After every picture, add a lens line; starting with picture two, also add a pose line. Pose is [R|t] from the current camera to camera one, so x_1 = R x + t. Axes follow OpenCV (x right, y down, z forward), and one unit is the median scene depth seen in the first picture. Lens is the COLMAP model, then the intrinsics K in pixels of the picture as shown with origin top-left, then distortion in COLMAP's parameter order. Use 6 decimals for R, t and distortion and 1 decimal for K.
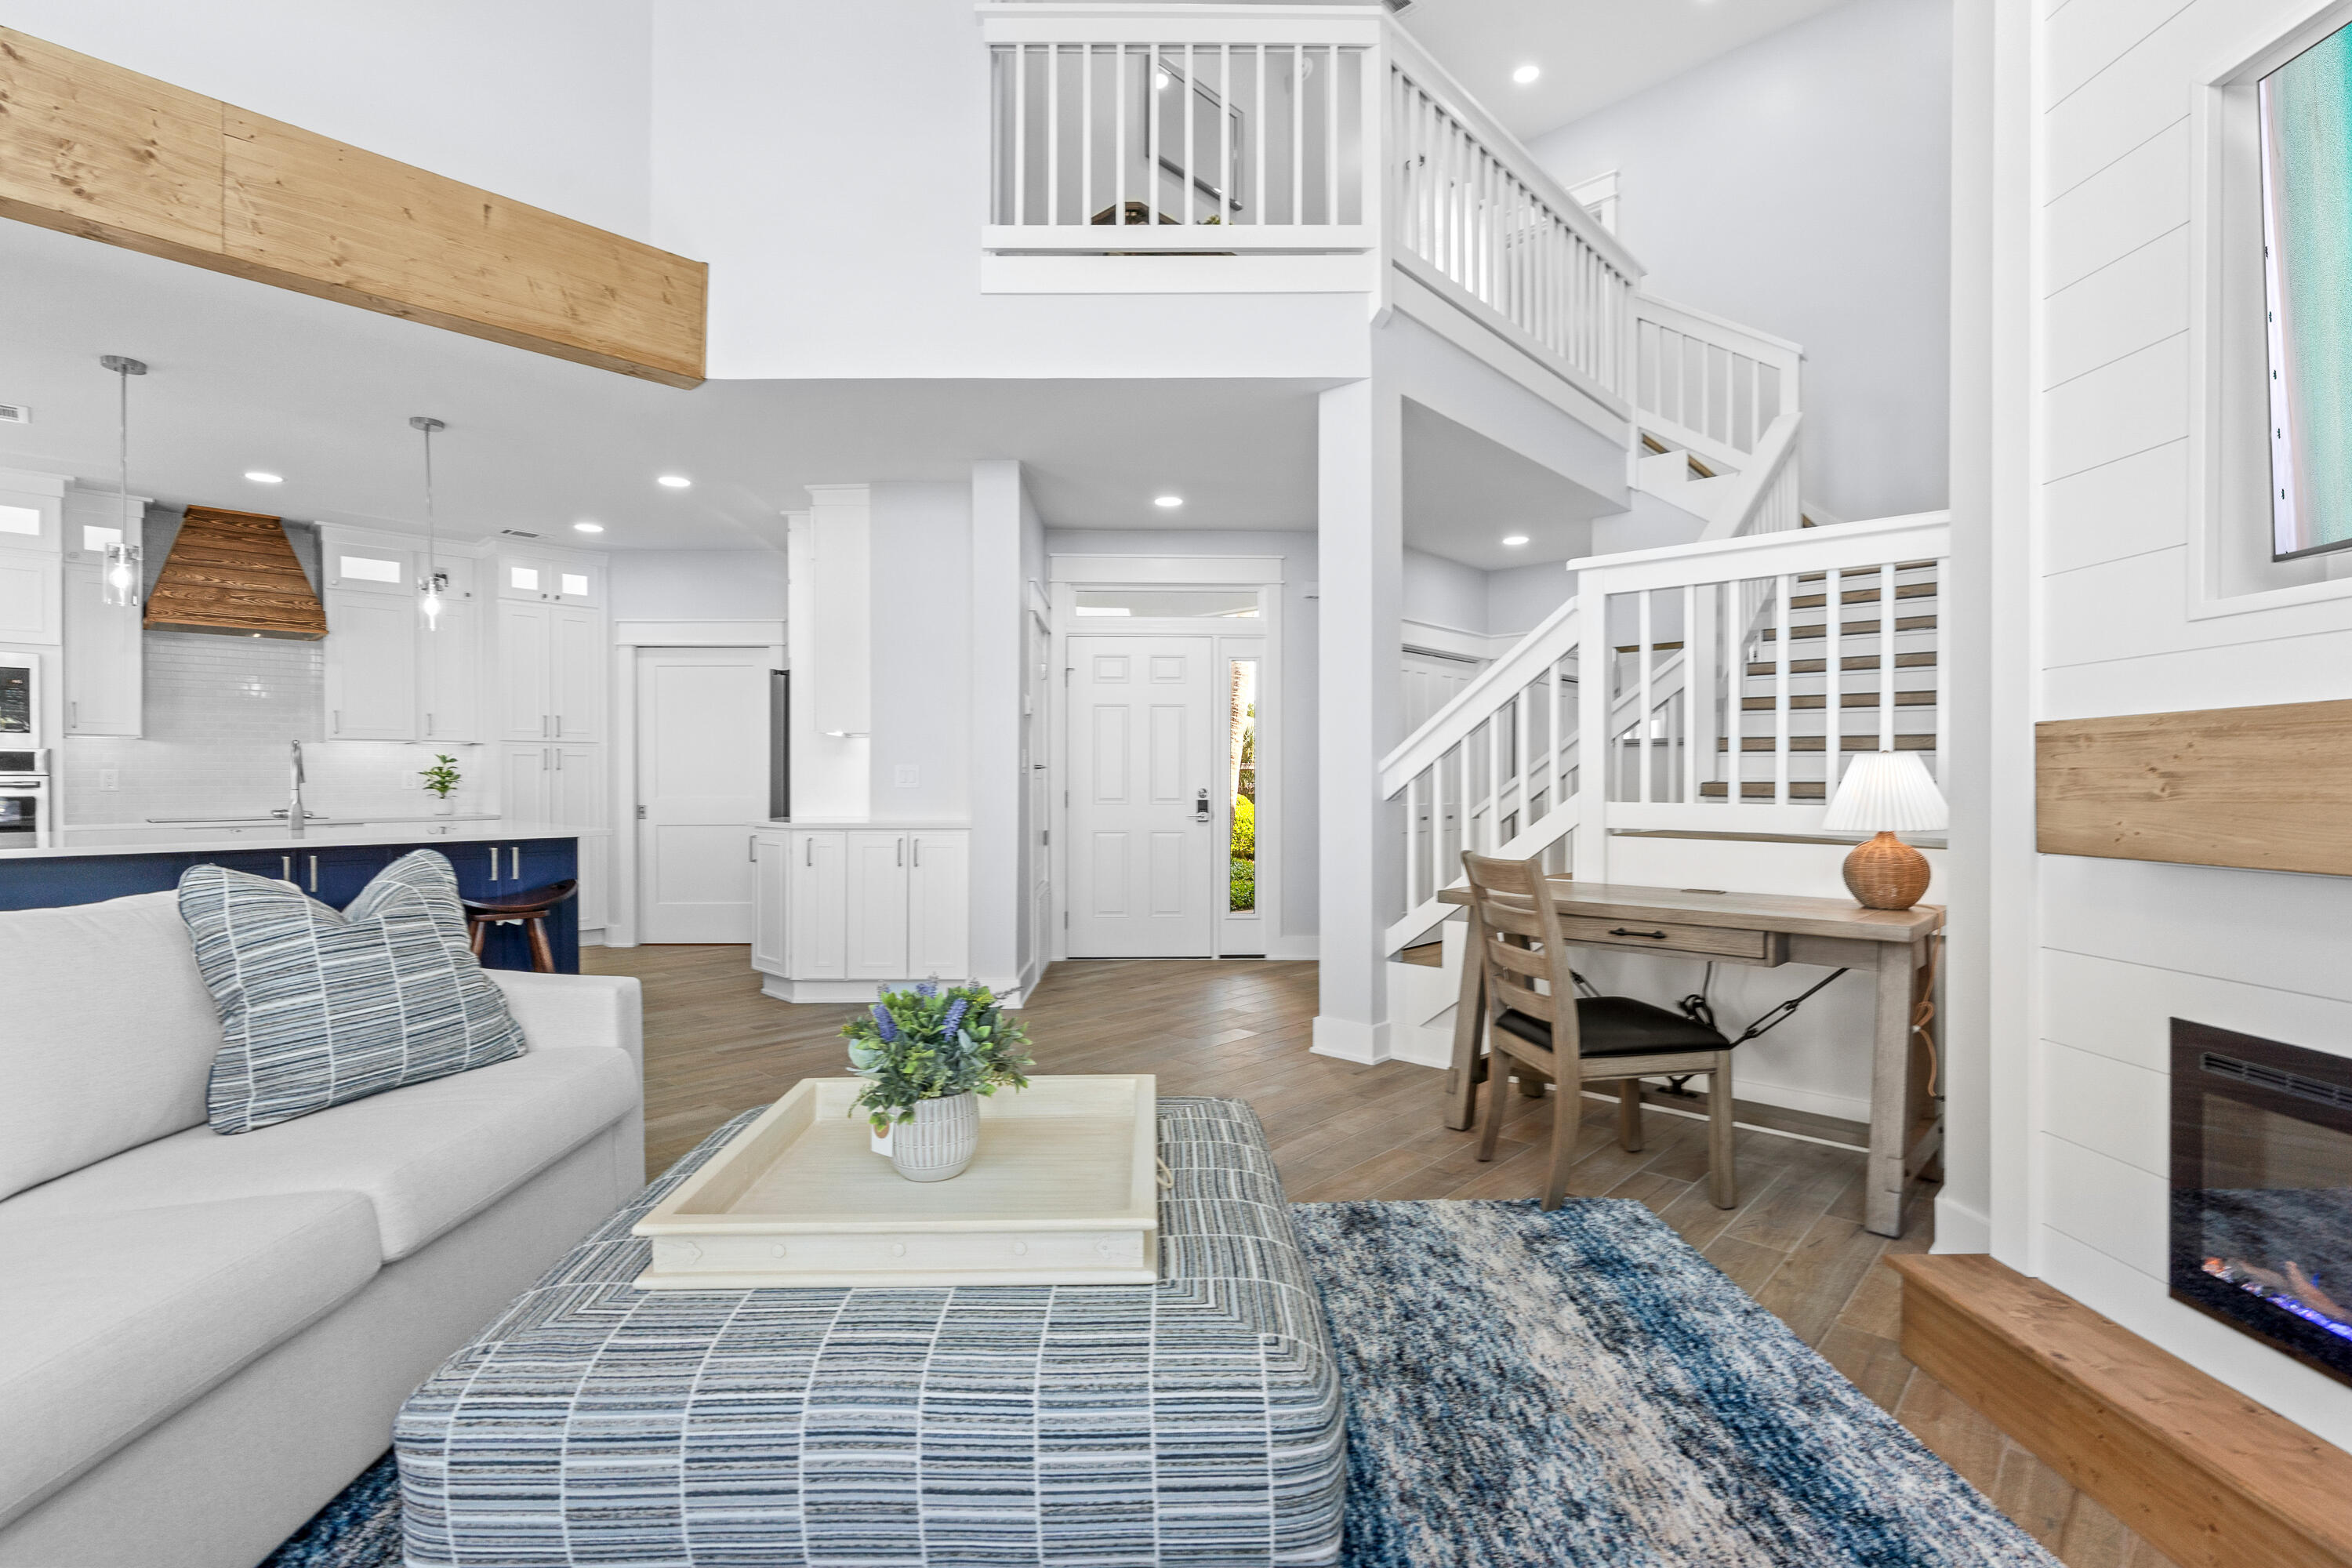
lens RADIAL K [[1102.0, 0, 1164.3], [0, 1102.0, 811.5], [0, 0, 1]] dist [-0.002478, 0.000044]
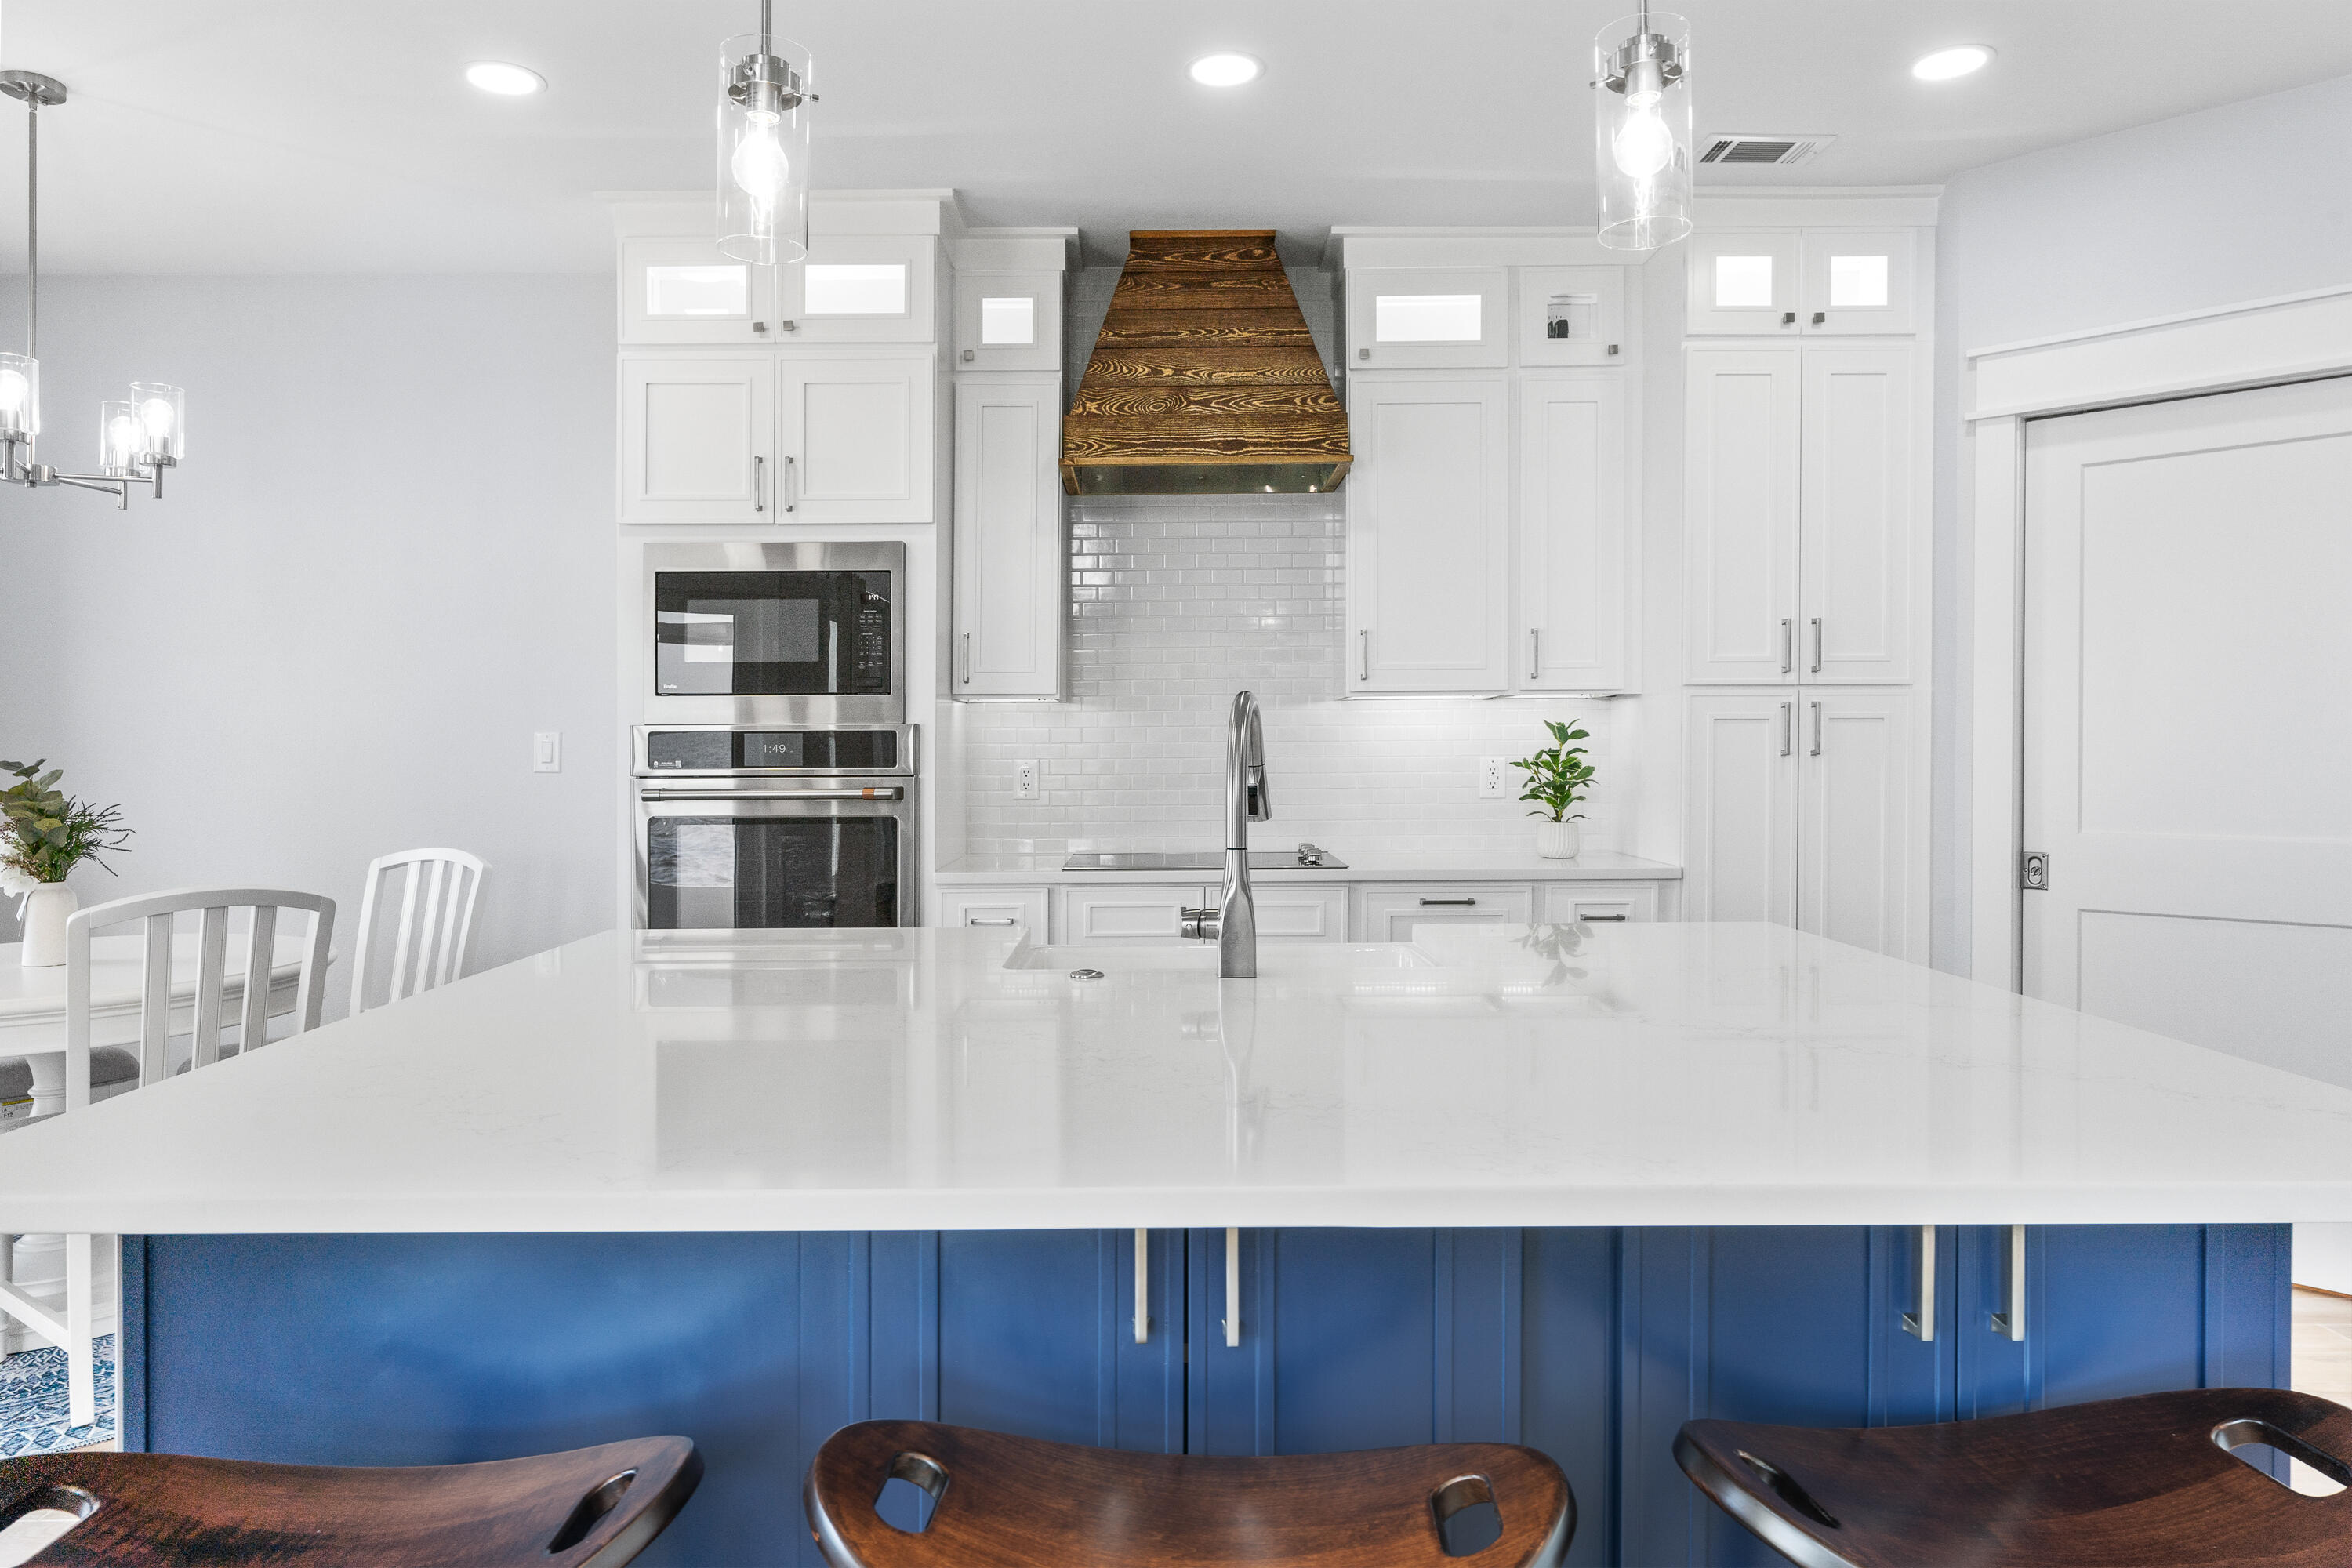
lens RADIAL K [[1454.1, 0, 1240.5], [0, 1454.1, 678.8], [0, 0, 1]] dist [-0.001889, 0.000709]
pose [[0.737880, -0.033786, -0.674086, -0.400690], [-0.014733, 0.997702, -0.066133, -0.031969], [0.674771, 0.058729, 0.735686, 0.544681]]
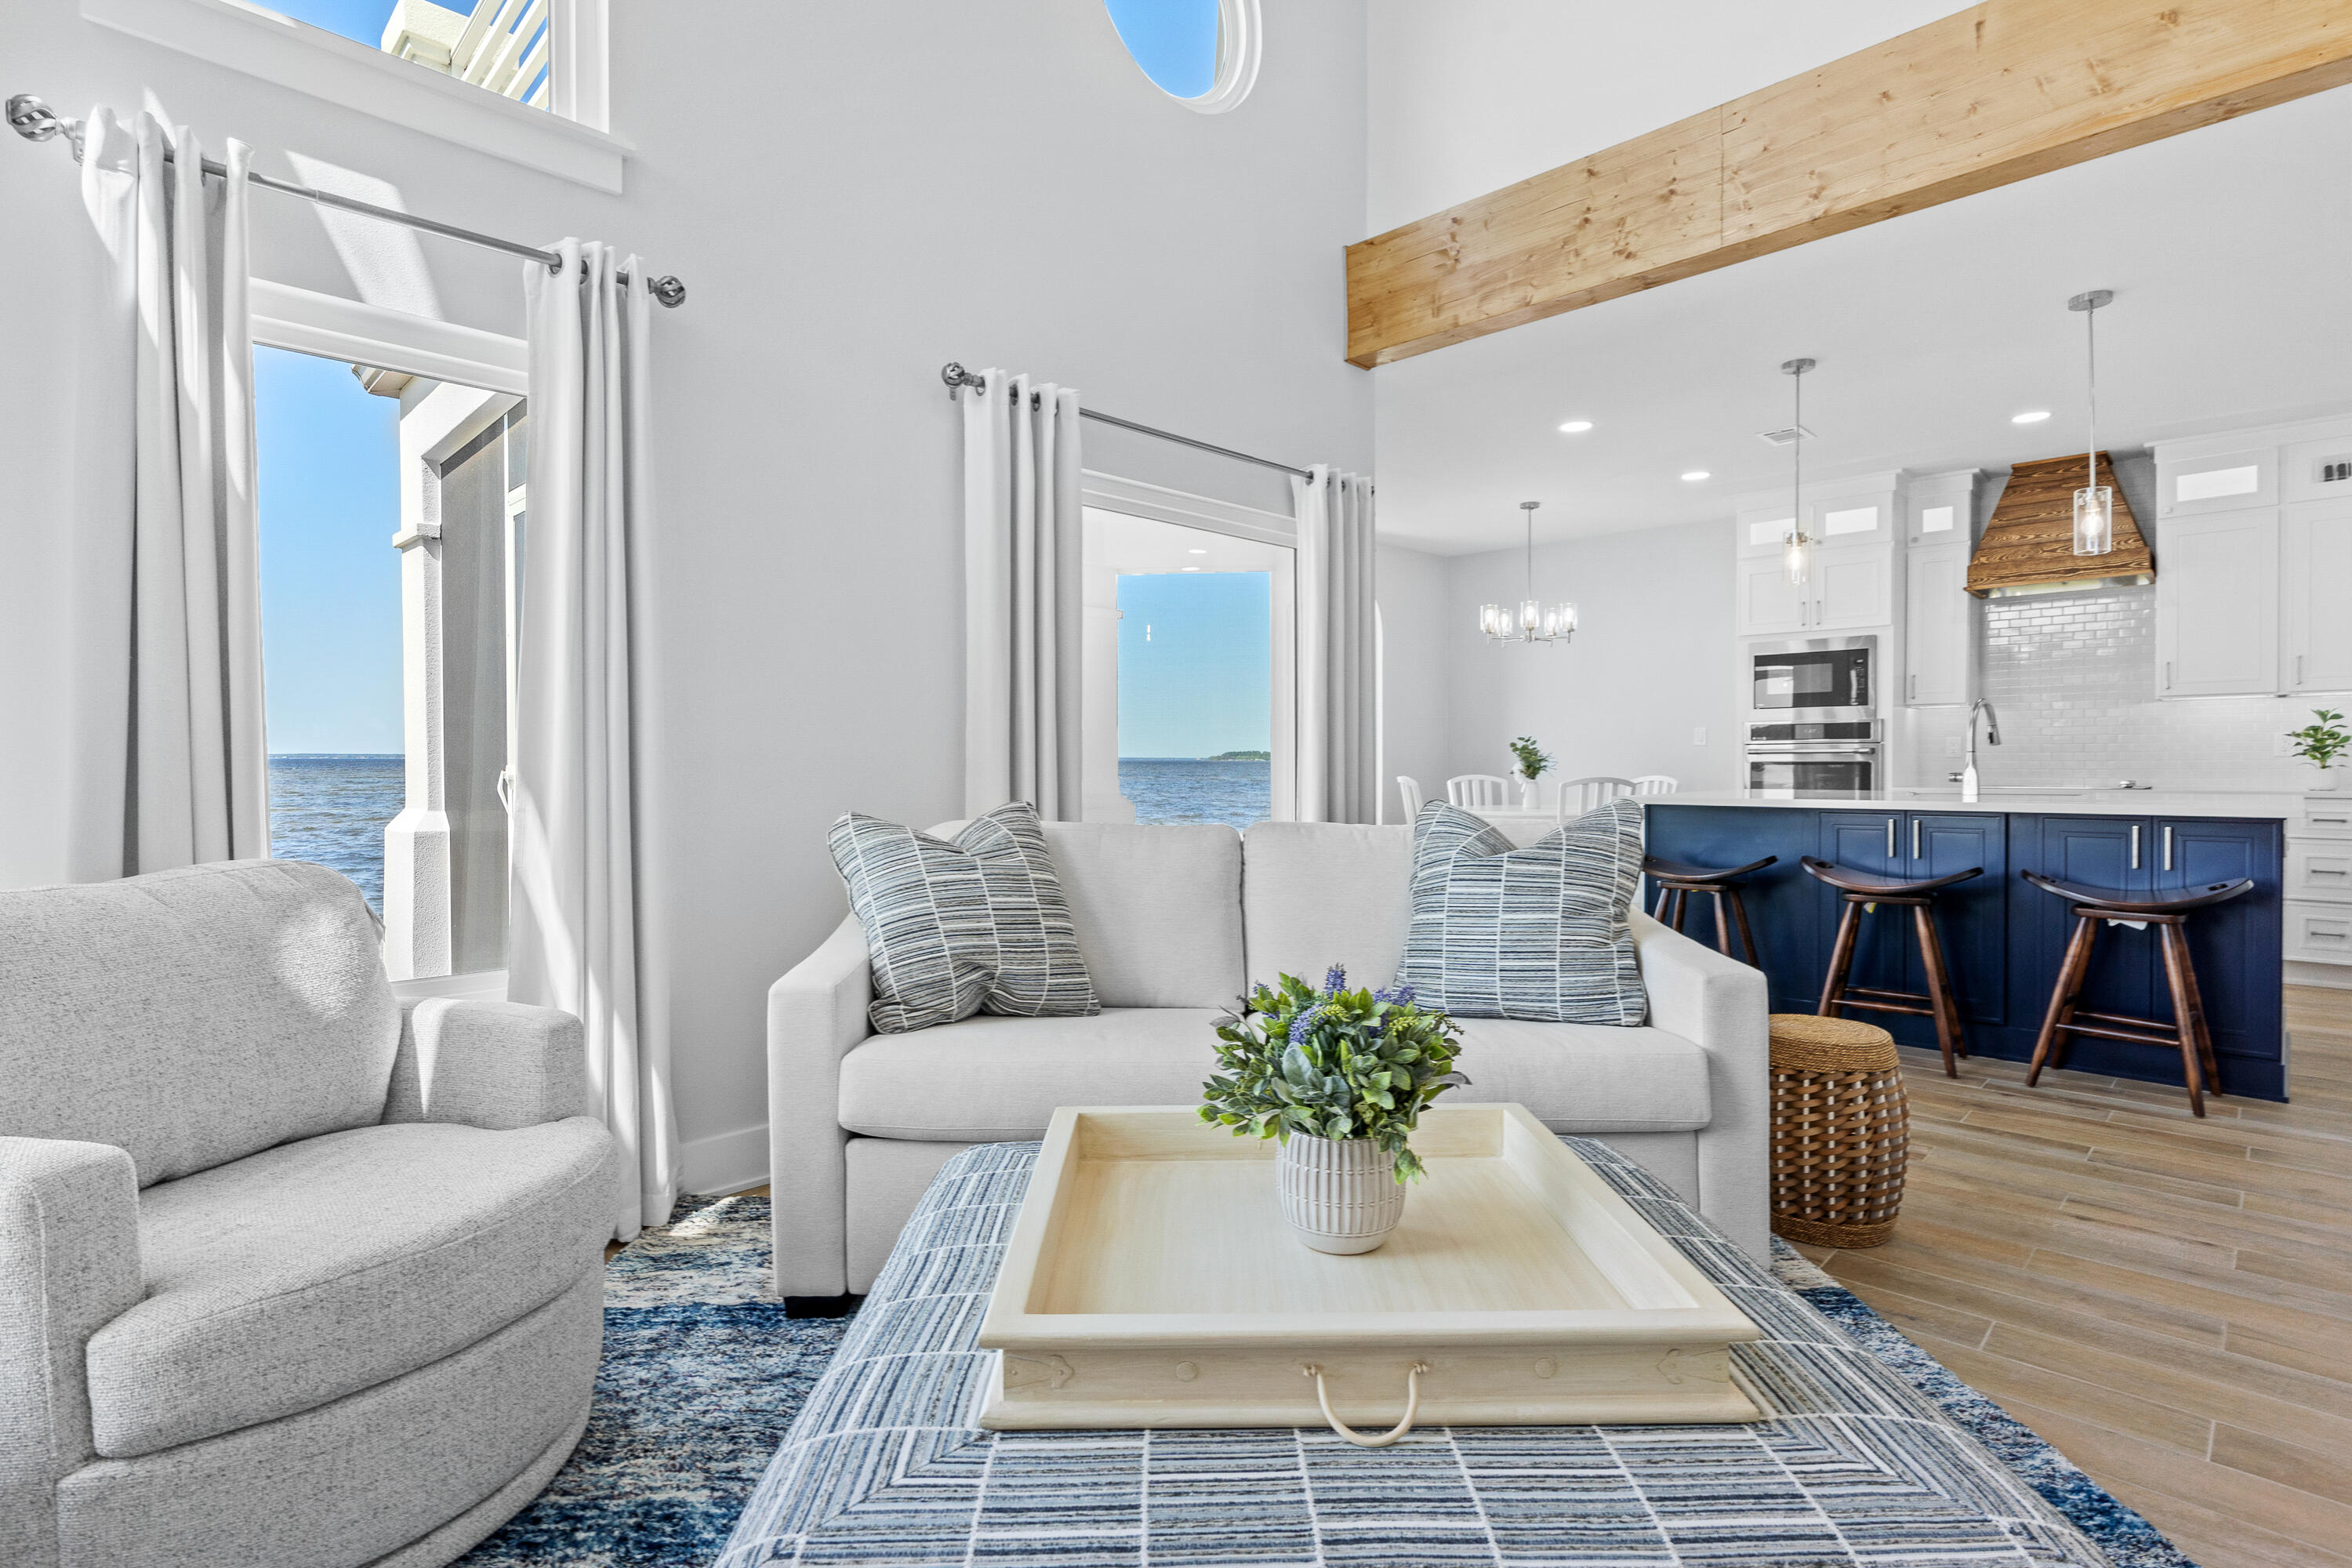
lens RADIAL K [[1142.5, 0, 1146.2], [0, 1142.5, 789.9], [0, 0, 1]] dist [0.001108, 0.000116]
pose [[-0.024570, 0.026470, -0.999348, 0.153437], [-0.028040, 0.999238, 0.027156, 0.004465], [0.999305, 0.028689, -0.023809, 0.255340]]
